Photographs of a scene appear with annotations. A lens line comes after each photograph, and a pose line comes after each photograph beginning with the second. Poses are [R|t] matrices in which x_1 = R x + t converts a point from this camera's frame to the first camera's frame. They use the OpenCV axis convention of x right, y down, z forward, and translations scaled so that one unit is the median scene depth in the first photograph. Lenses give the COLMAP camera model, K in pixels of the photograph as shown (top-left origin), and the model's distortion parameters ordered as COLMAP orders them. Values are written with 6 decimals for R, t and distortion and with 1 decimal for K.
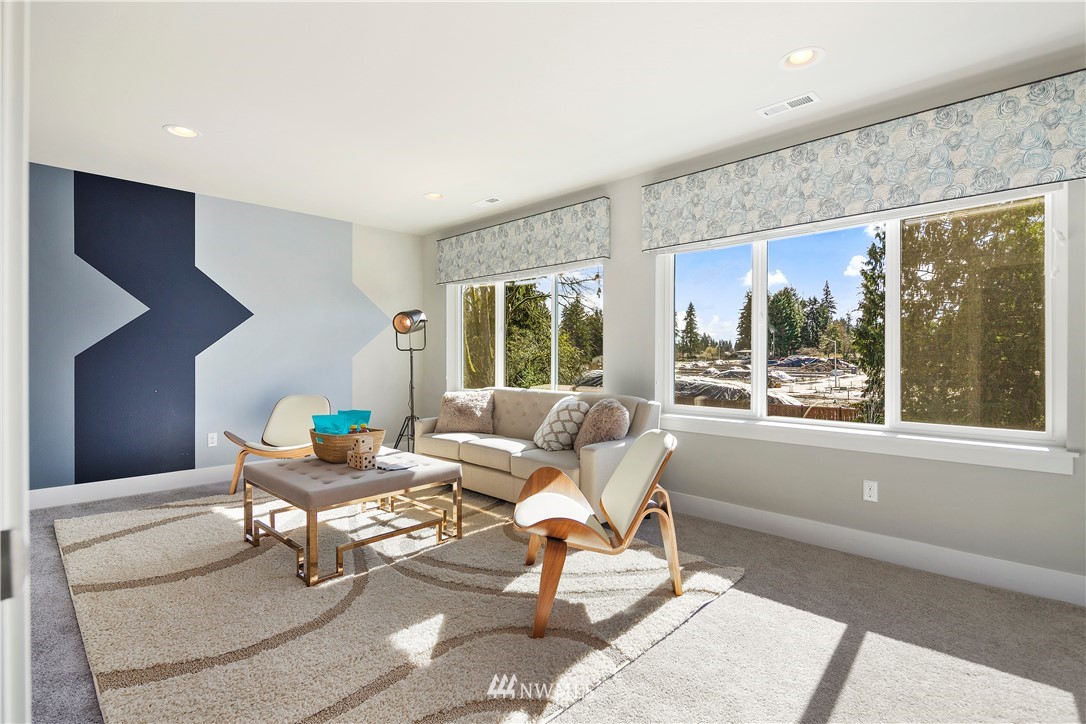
lens RADIAL K [[532.4, 0, 539.9], [0, 532.4, 344.2], [0, 0, 1]] dist [0.002027, 0.000127]
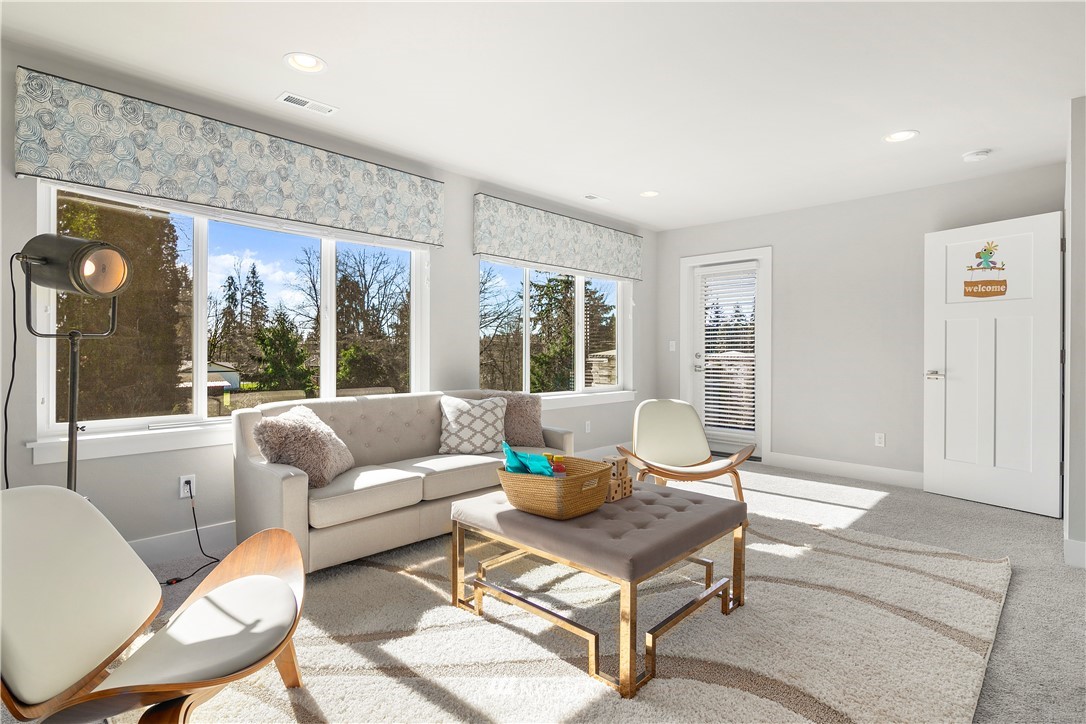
lens RADIAL K [[532.4, 0, 539.9], [0, 532.4, 344.2], [0, 0, 1]] dist [0.002027, 0.000127]
pose [[-0.016436, 0.012751, 0.999784, -0.624703], [-0.019354, 0.999727, -0.013069, 0.013290], [-0.999678, -0.019564, -0.016185, 0.635330]]
